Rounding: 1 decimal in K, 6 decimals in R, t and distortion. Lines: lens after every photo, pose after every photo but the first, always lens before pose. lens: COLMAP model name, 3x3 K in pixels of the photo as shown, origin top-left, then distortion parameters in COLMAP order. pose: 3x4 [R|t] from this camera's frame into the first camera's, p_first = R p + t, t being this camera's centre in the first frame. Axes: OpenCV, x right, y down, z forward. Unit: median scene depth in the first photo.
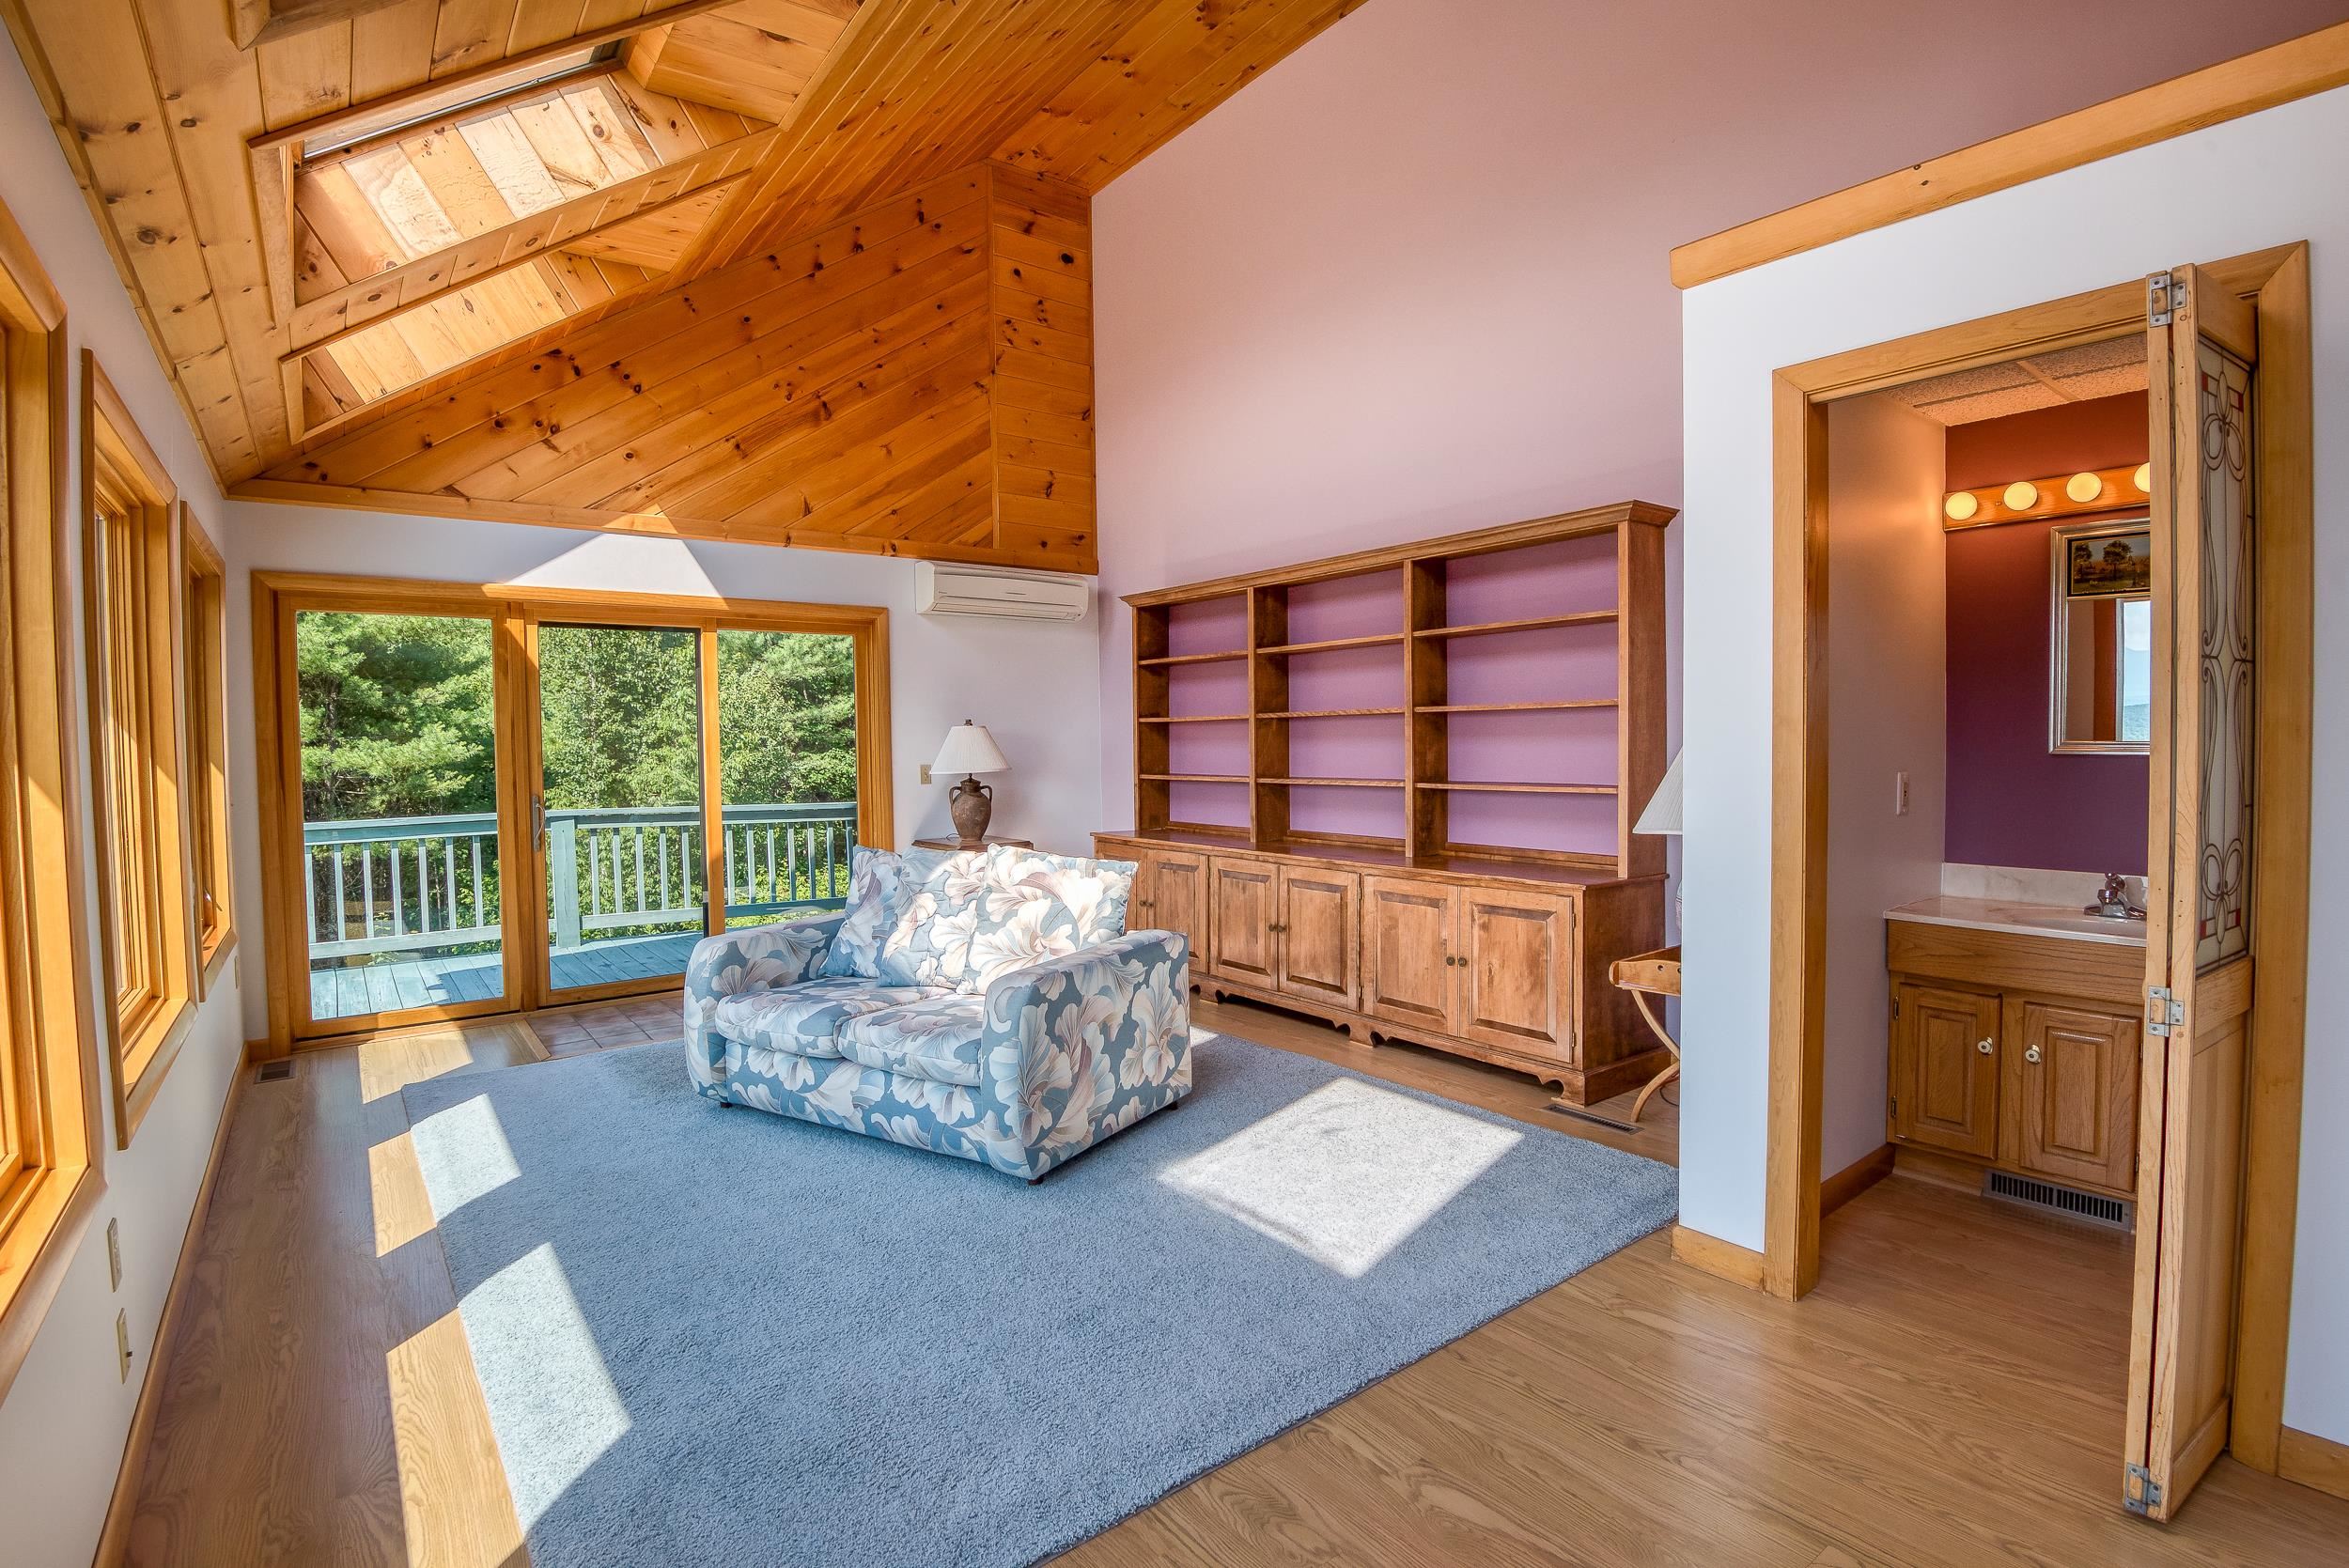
lens RADIAL K [[1110.3, 0, 1181.4], [0, 1110.3, 776.7], [0, 0, 1]] dist [-0.023405, -0.009222]
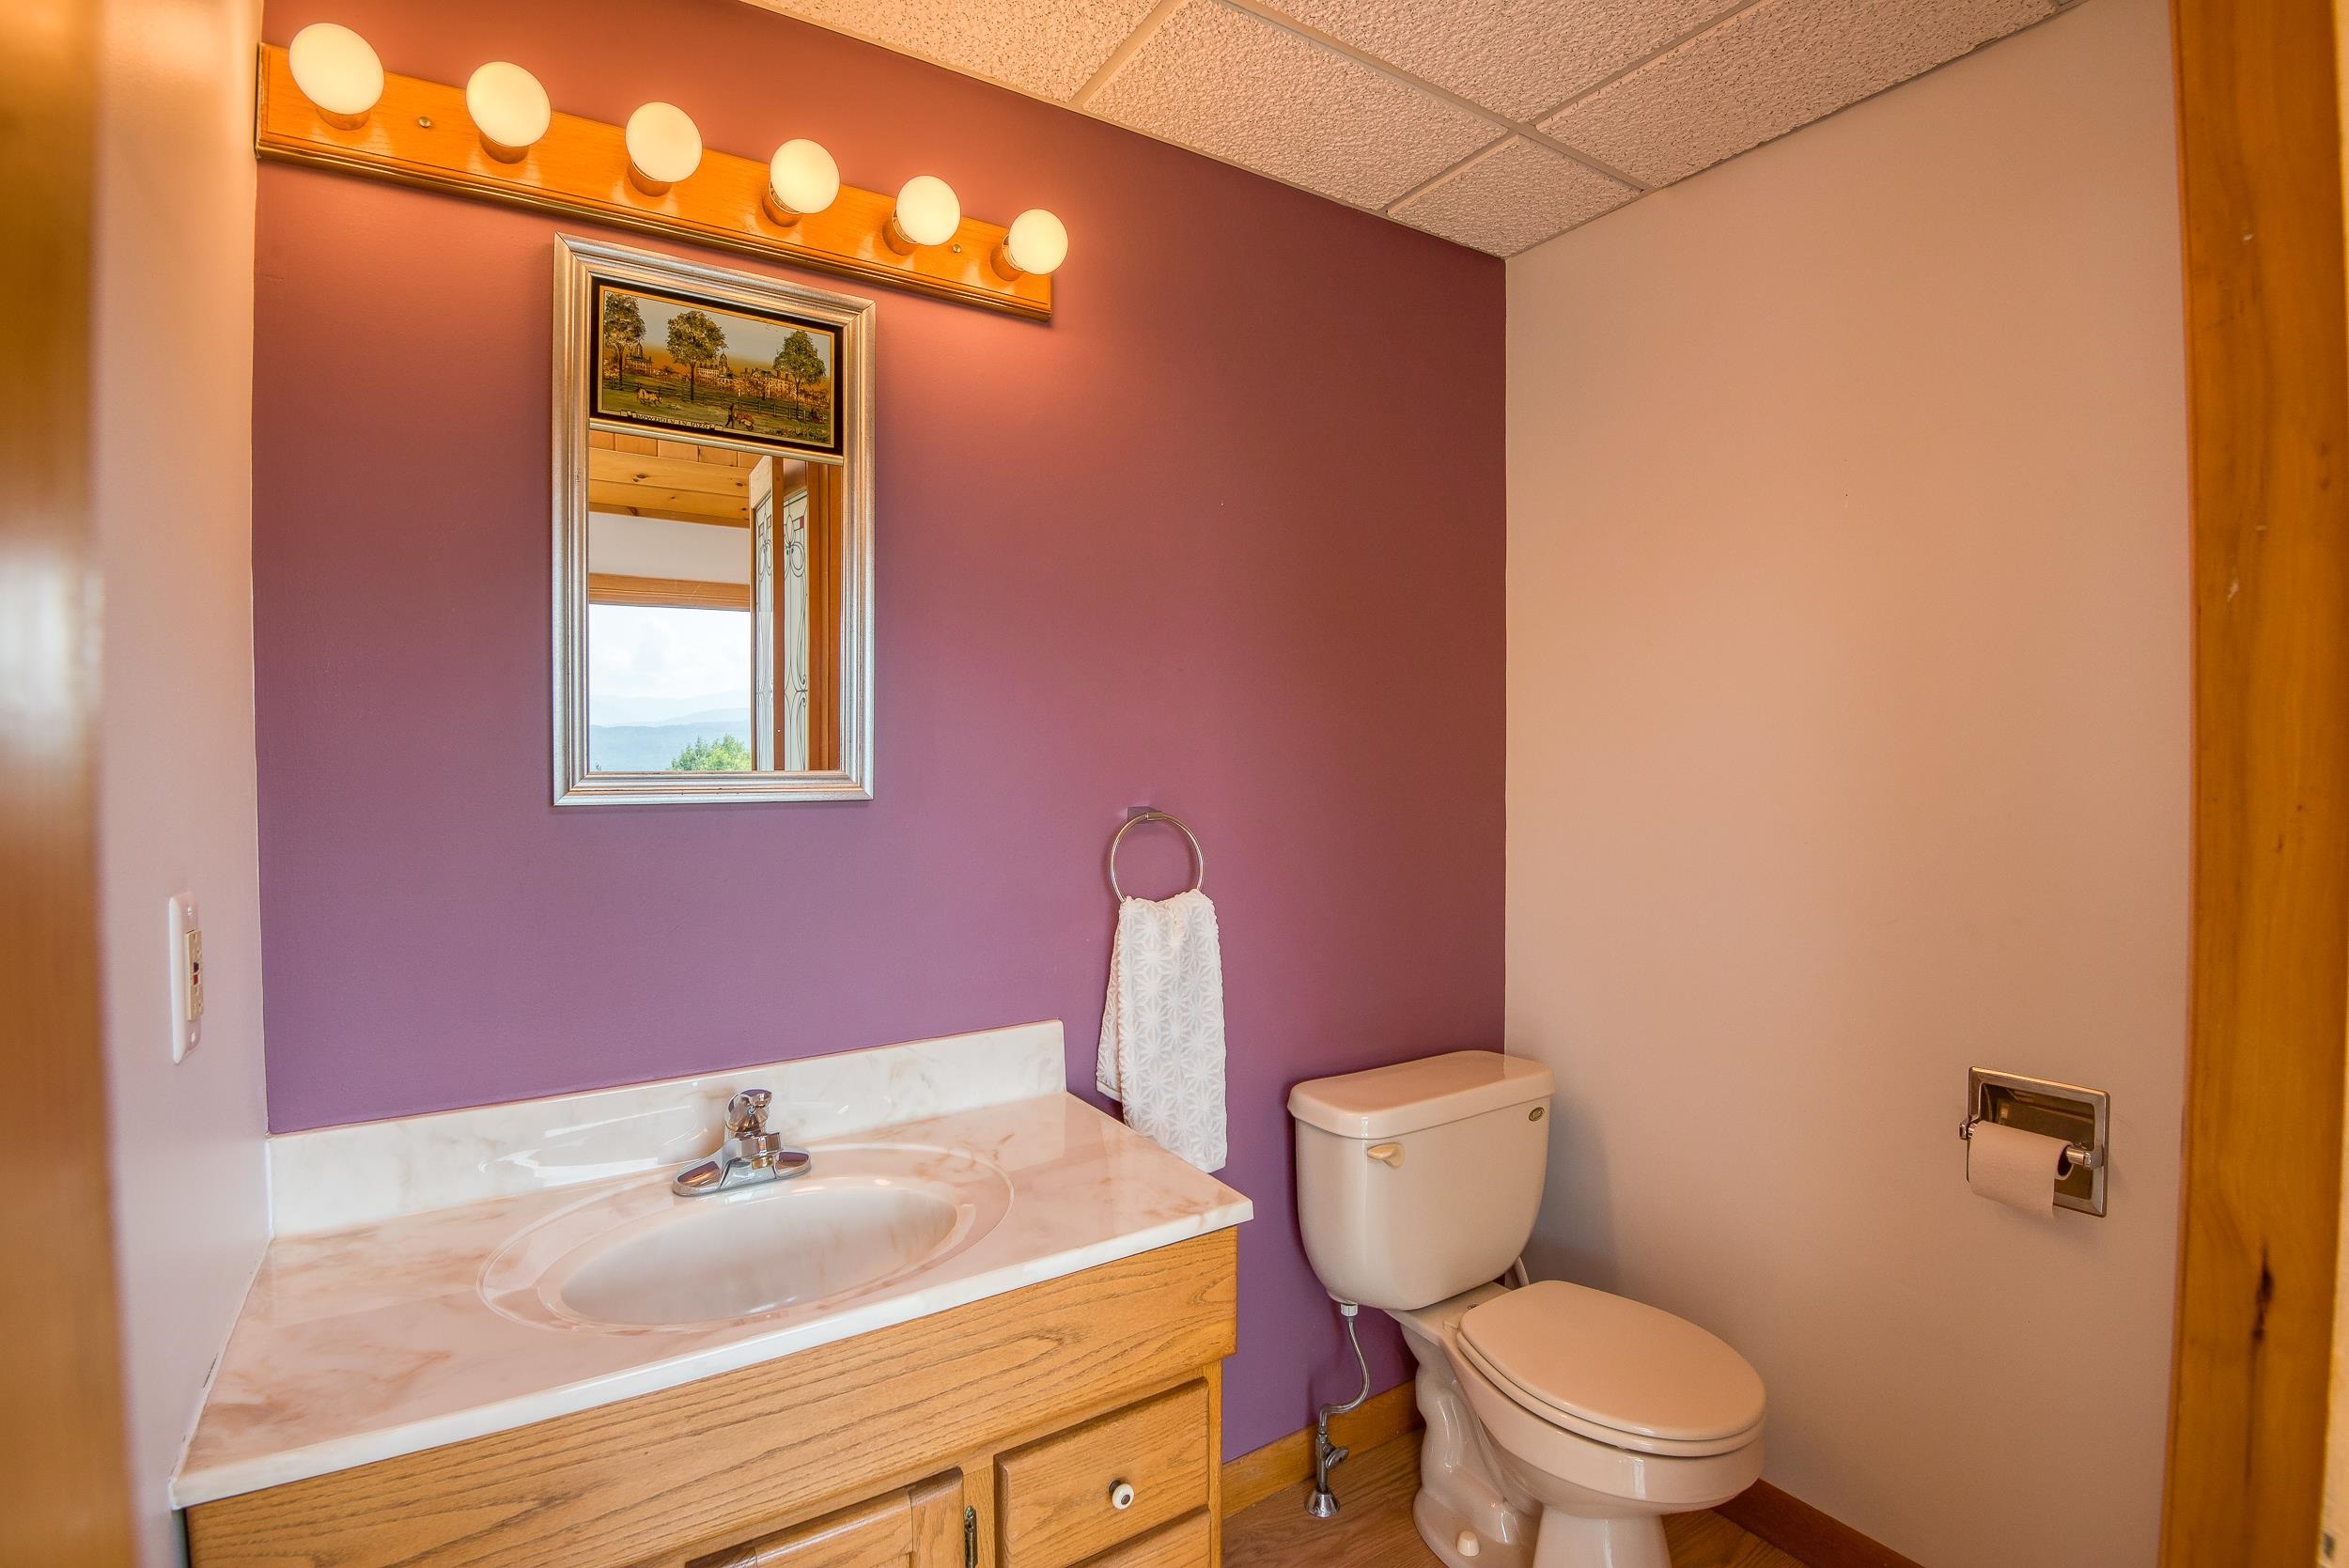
lens RADIAL K [[1110.3, 0, 1181.8], [0, 1110.3, 771.7], [0, 0, 1]] dist [-0.023405, -0.009222]
pose [[0.074568, -0.003170, 0.997211, 0.426859], [0.039342, 0.999226, 0.000235, -0.025300], [-0.996440, 0.039215, 0.074635, 0.761799]]
